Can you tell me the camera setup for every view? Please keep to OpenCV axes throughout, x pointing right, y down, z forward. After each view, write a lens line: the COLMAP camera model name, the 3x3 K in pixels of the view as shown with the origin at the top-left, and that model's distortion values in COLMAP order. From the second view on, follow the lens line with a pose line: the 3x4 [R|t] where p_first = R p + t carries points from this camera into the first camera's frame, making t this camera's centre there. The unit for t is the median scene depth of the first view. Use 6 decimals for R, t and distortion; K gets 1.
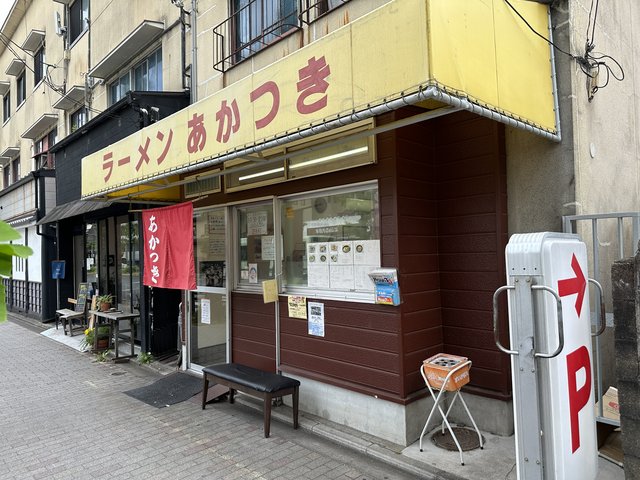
lens RADIAL K [[454.6, 0, 319.7], [0, 454.6, 237.7], [0, 0, 1]] dist [-0.005796, -0.004377]
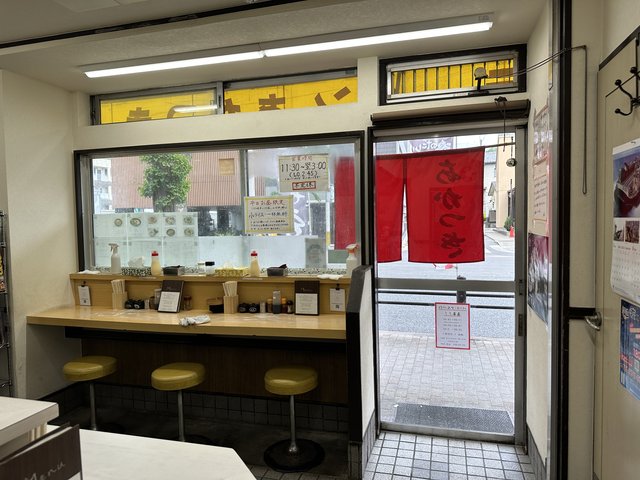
lens RADIAL K [[454.6, 0, 319.9], [0, 454.6, 240.0], [0, 0, 1]] dist [-0.005796, -0.004377]
pose [[-0.860604, 0.065038, -0.505105, 0.188888], [0.053407, 0.997869, 0.037490, 0.040952], [0.506467, 0.005288, -0.862243, 1.781128]]
